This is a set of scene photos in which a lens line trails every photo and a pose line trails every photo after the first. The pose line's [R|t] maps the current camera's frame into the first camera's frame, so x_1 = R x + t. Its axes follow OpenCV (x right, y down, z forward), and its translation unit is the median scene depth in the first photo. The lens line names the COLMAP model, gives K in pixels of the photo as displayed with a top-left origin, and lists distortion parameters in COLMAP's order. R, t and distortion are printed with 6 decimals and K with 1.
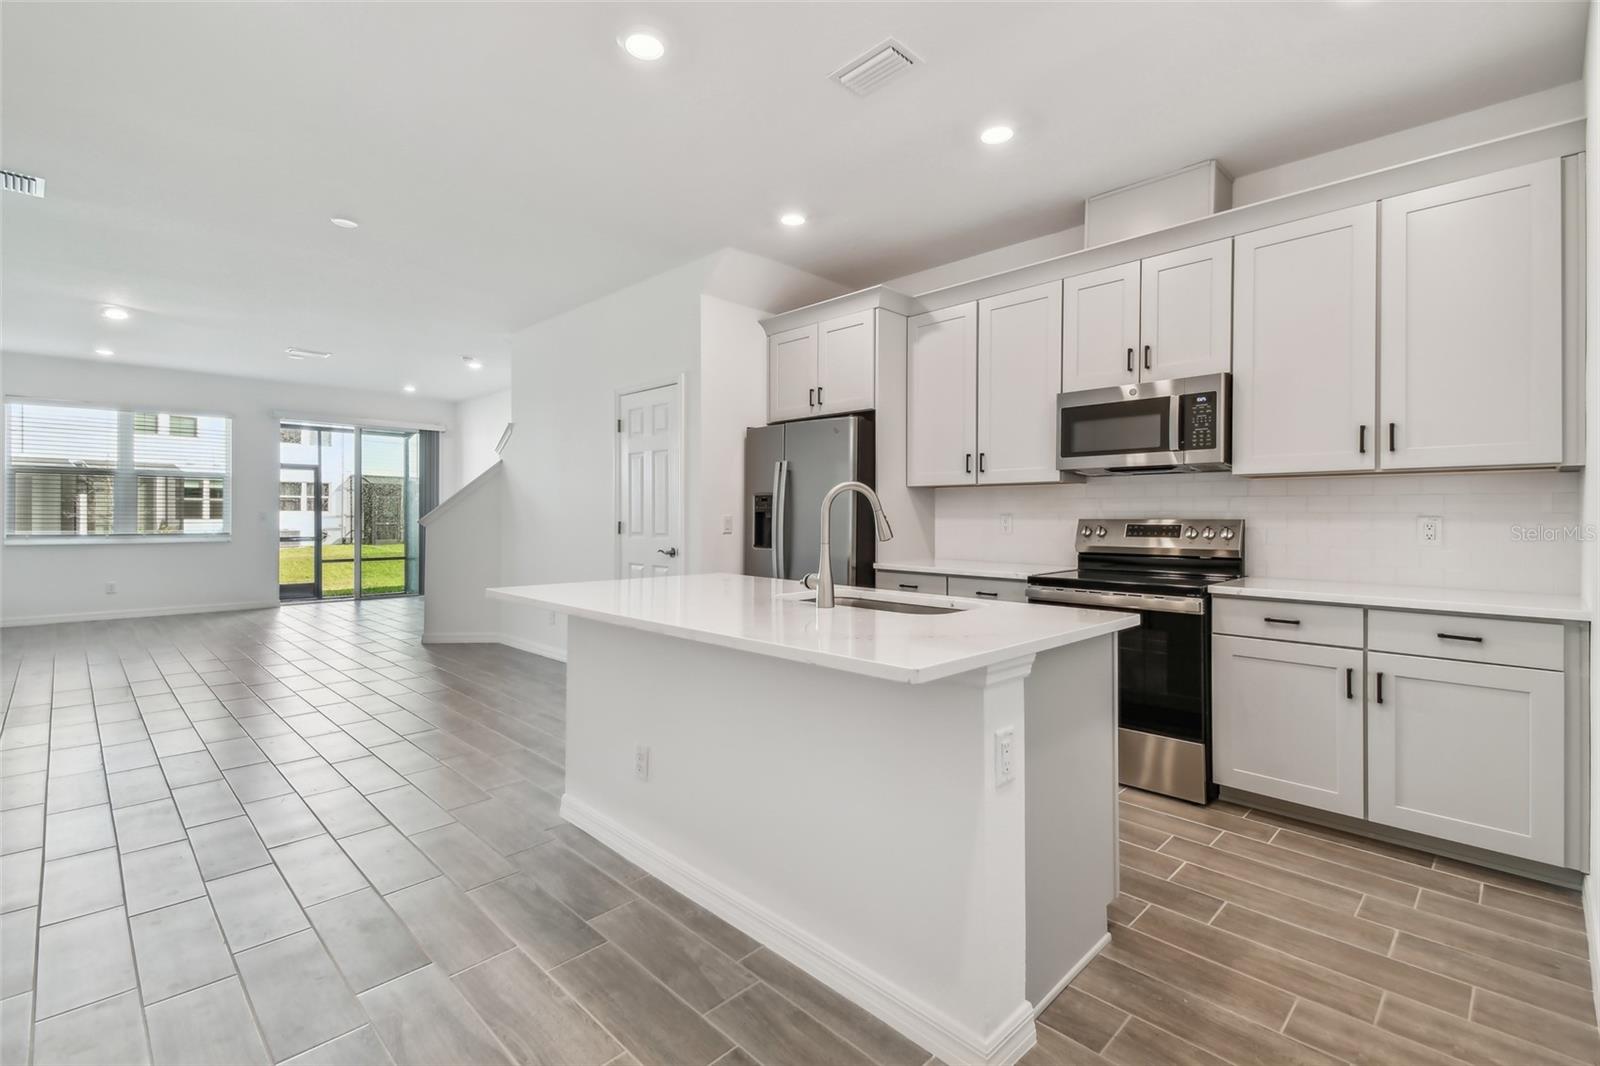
lens RADIAL K [[703.3, 0, 794.4], [0, 703.3, 520.8], [0, 0, 1]] dist [0.052051, -0.026294]
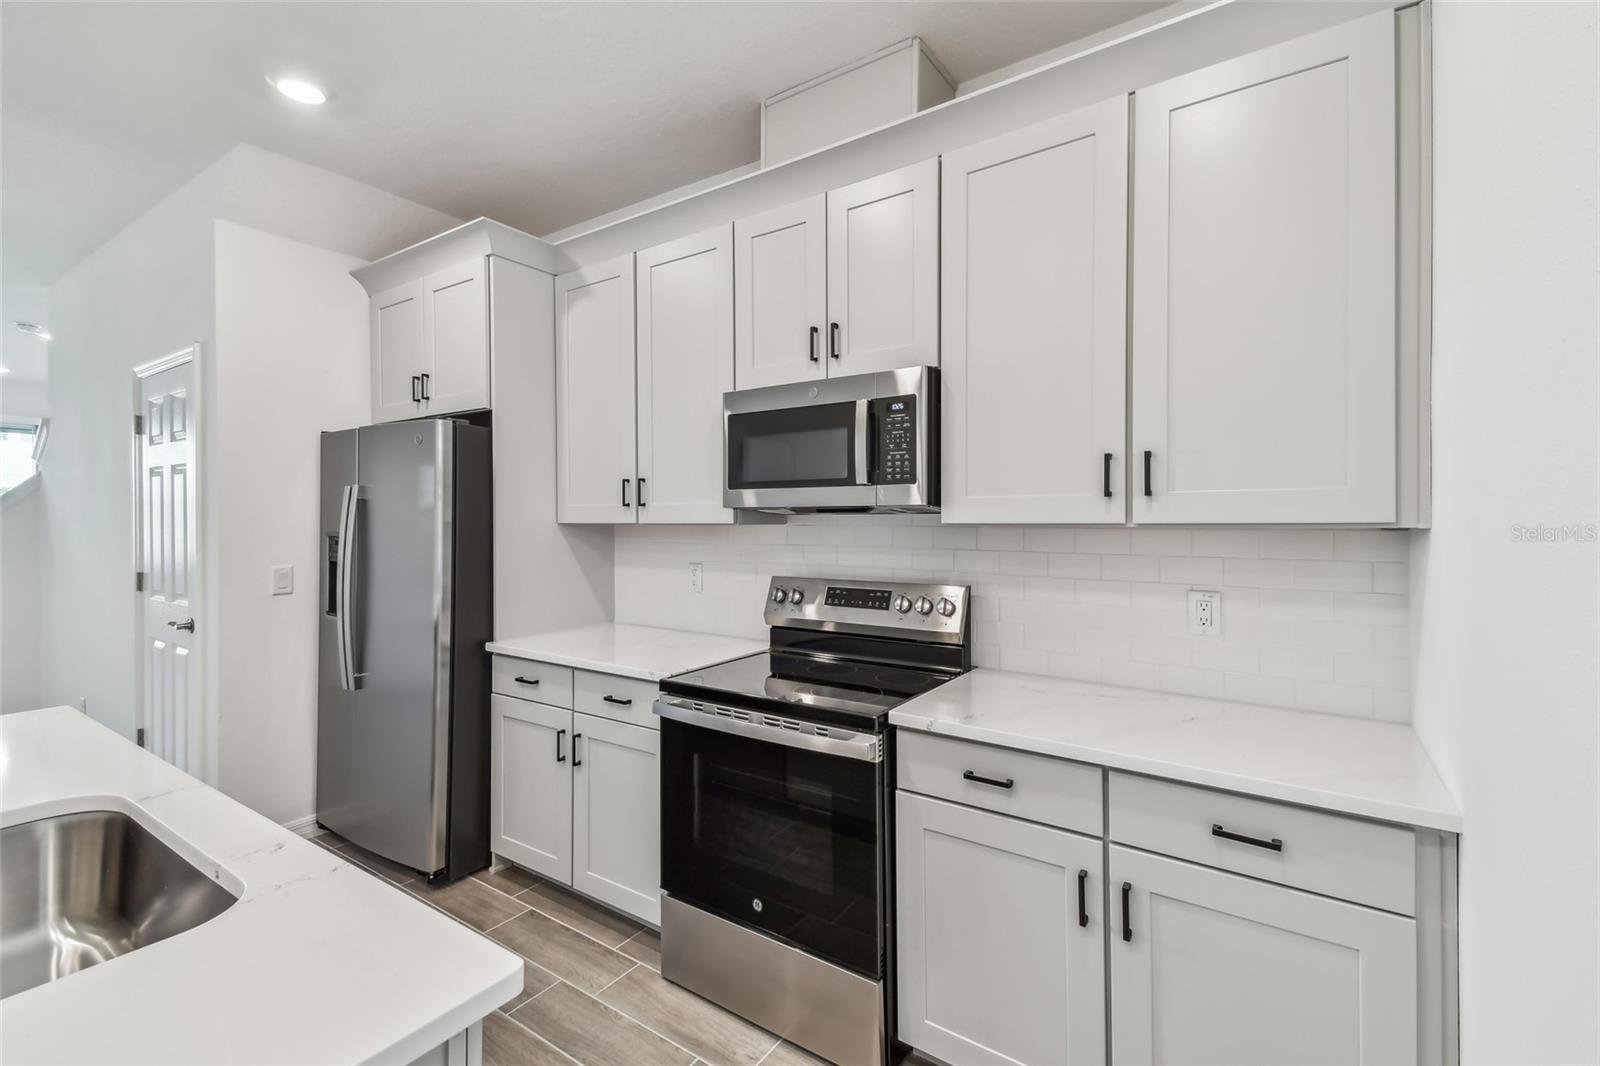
lens RADIAL K [[703.3, 0, 794.4], [0, 703.3, 520.8], [0, 0, 1]] dist [0.052051, -0.026294]
pose [[0.984519, -0.004740, 0.175214, 0.269731], [0.005413, 0.999980, -0.003361, -0.047973], [-0.175195, 0.004257, 0.984525, 0.286483]]
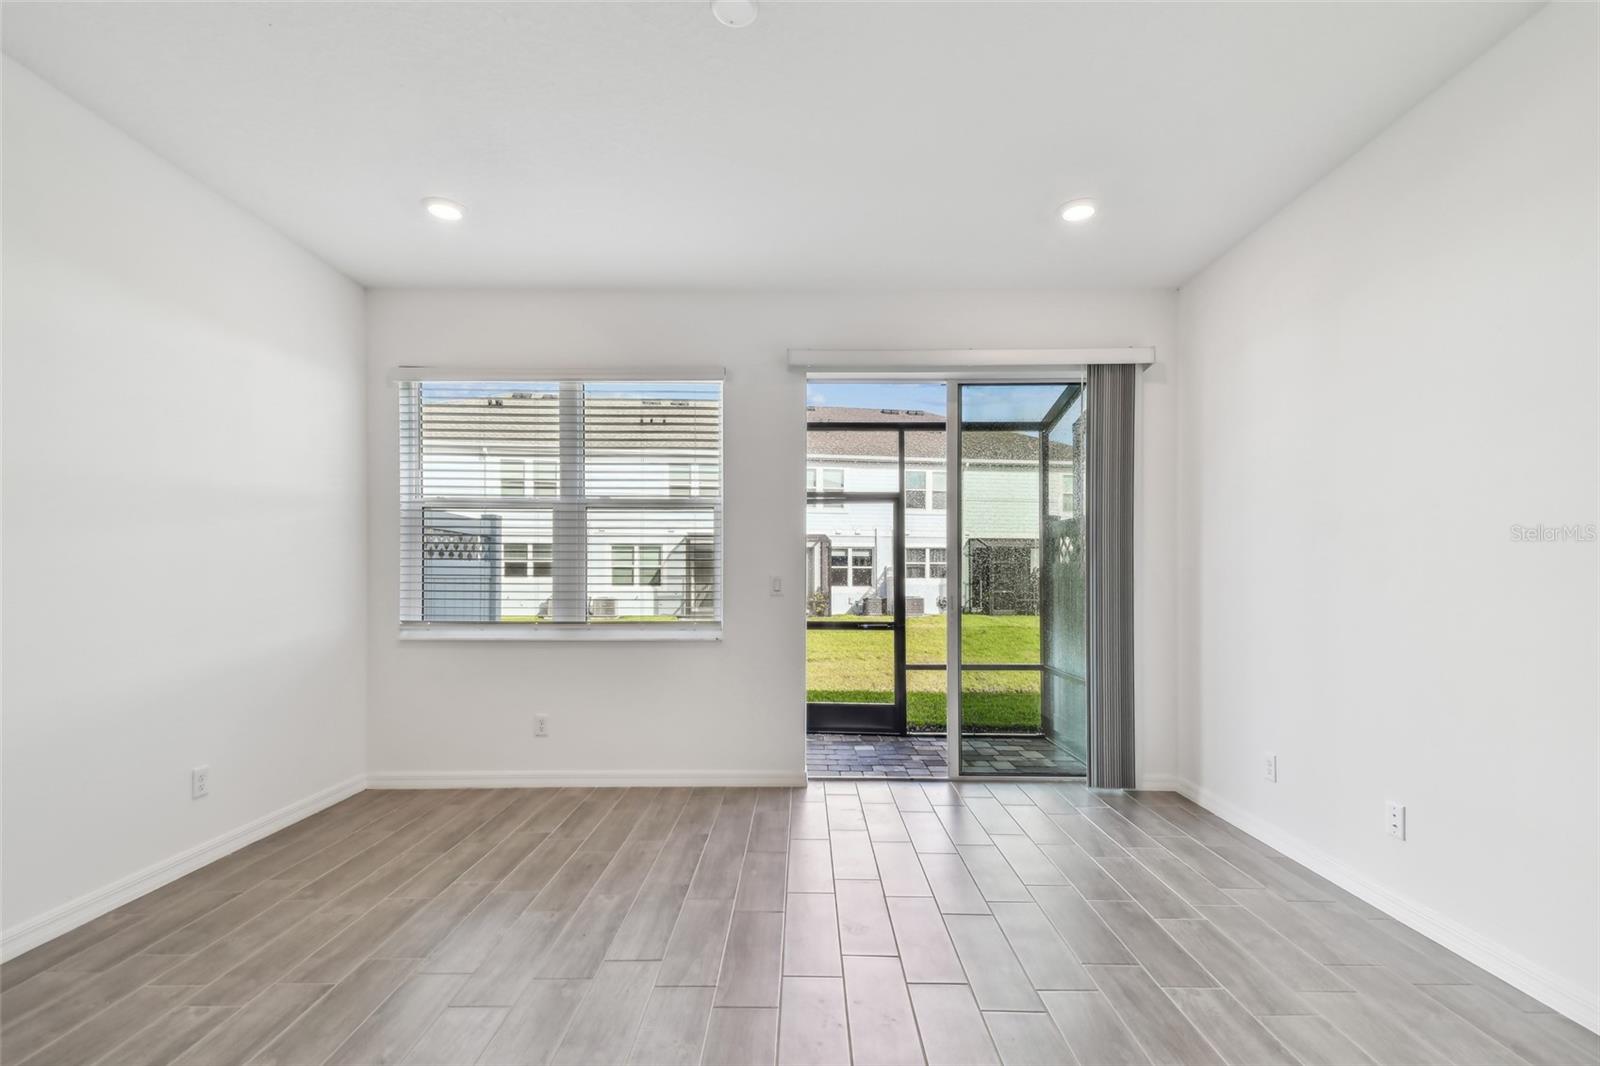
lens RADIAL K [[703.3, 0, 800.3], [0, 703.3, 582.9], [0, 0, 1]] dist [0.022331, -0.025708]
pose [[0.698505, -0.000996, -0.715605, -0.799040], [-0.003011, 0.999986, -0.004331, -0.013285], [0.715599, 0.005180, 0.698492, 1.365573]]
